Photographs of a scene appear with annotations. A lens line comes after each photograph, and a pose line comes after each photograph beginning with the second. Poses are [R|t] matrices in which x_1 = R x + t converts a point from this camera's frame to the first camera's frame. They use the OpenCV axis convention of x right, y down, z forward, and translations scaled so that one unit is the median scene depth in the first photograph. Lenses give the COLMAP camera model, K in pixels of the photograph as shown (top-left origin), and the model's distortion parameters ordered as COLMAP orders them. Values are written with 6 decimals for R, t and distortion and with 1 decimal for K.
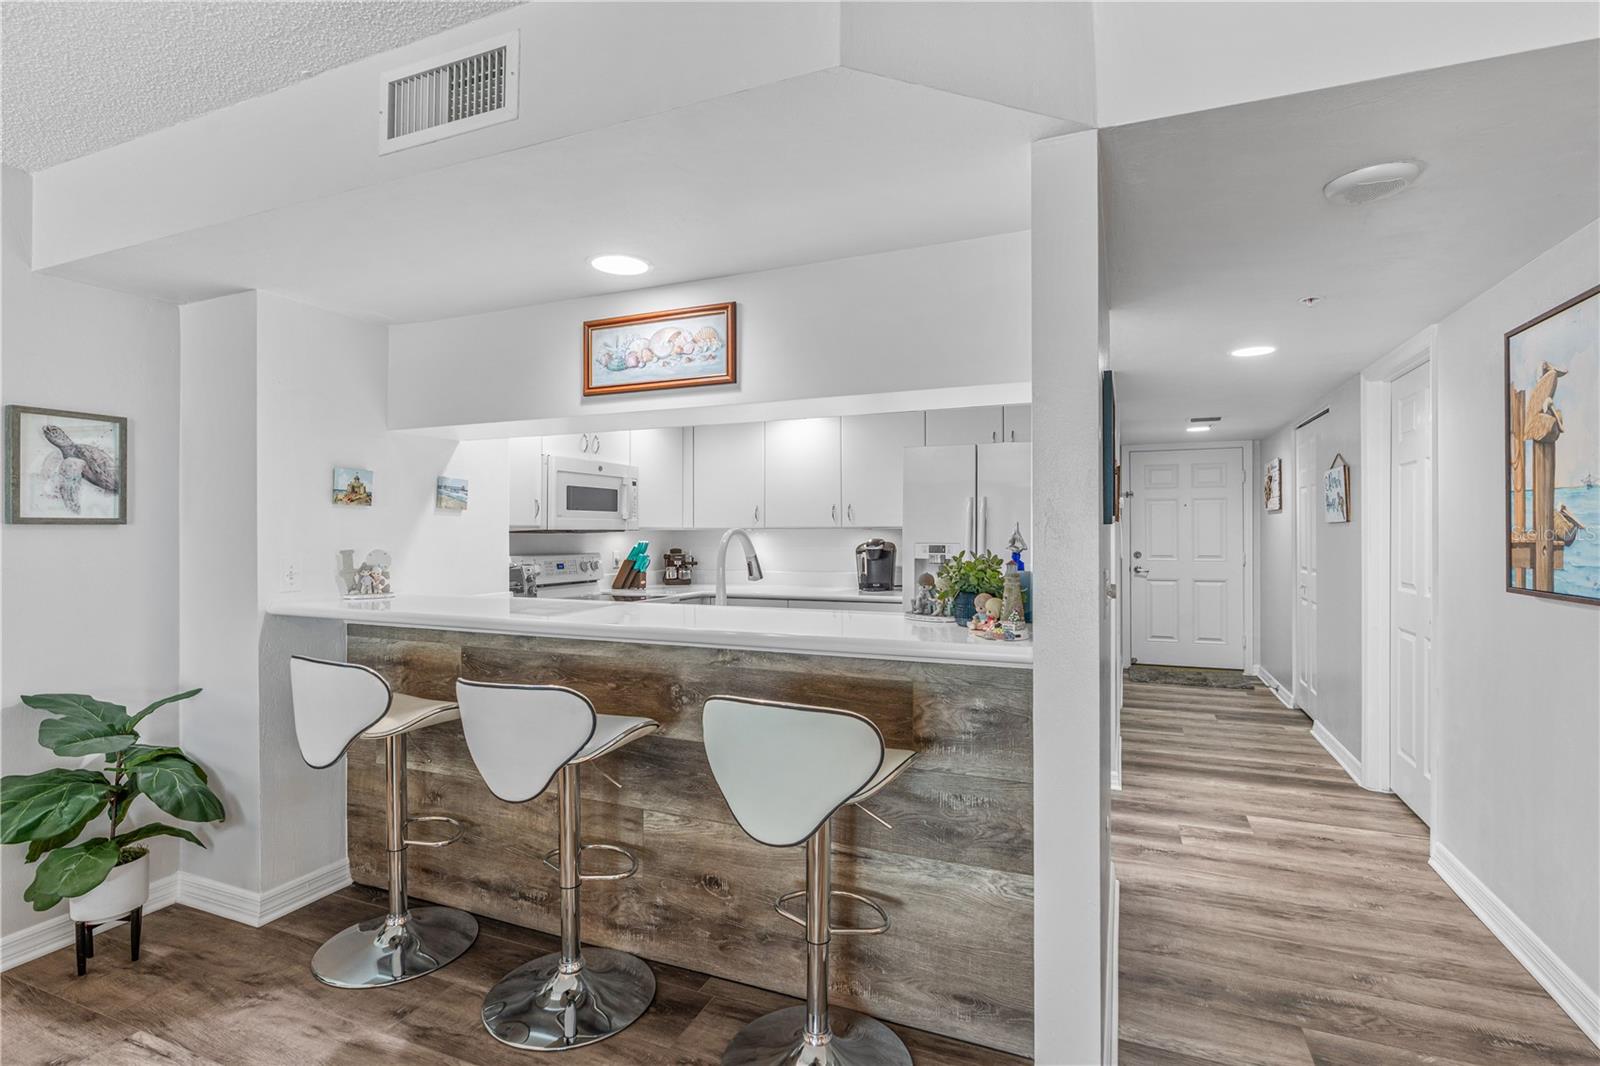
lens RADIAL K [[718.9, 0, 766.6], [0, 718.9, 524.7], [0, 0, 1]] dist [-0.006077, 0.001419]
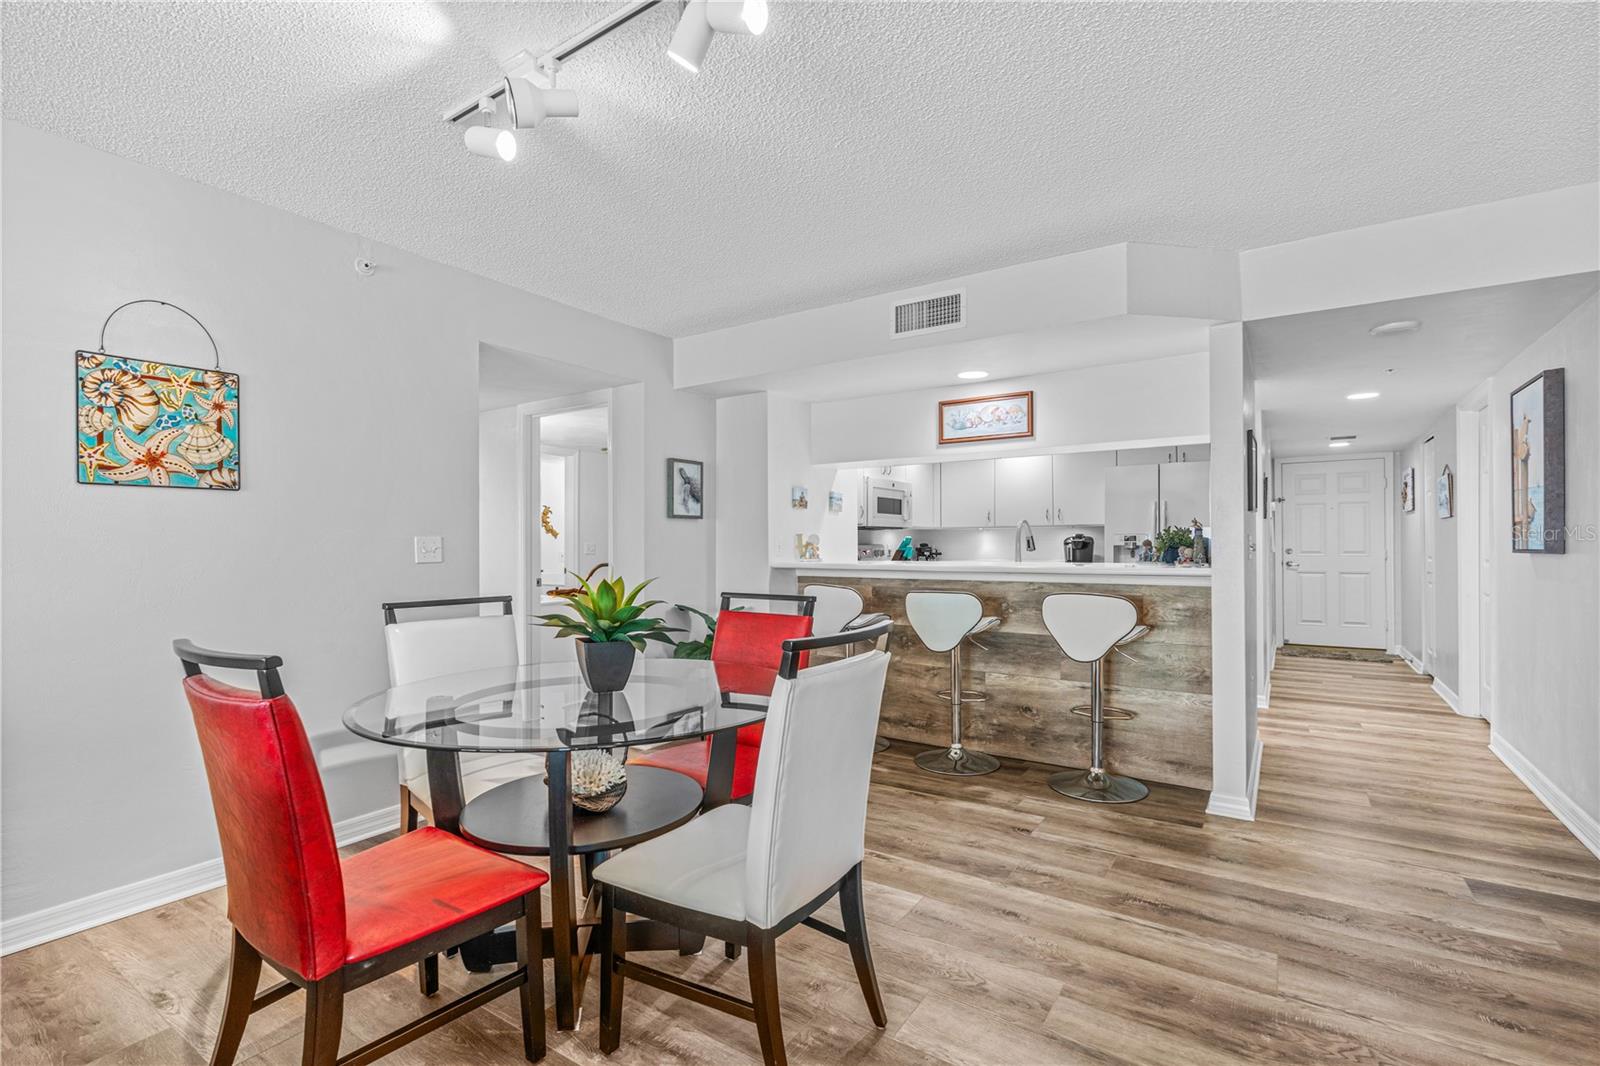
lens RADIAL K [[745.7, 0, 820.8], [0, 745.7, 546.7], [0, 0, 1]] dist [-0.008536, 0.003998]
pose [[0.994890, -0.007659, -0.100672, -0.362813], [0.008434, 0.999938, 0.007275, 0.056193], [0.100610, -0.008087, 0.994893, -0.849206]]
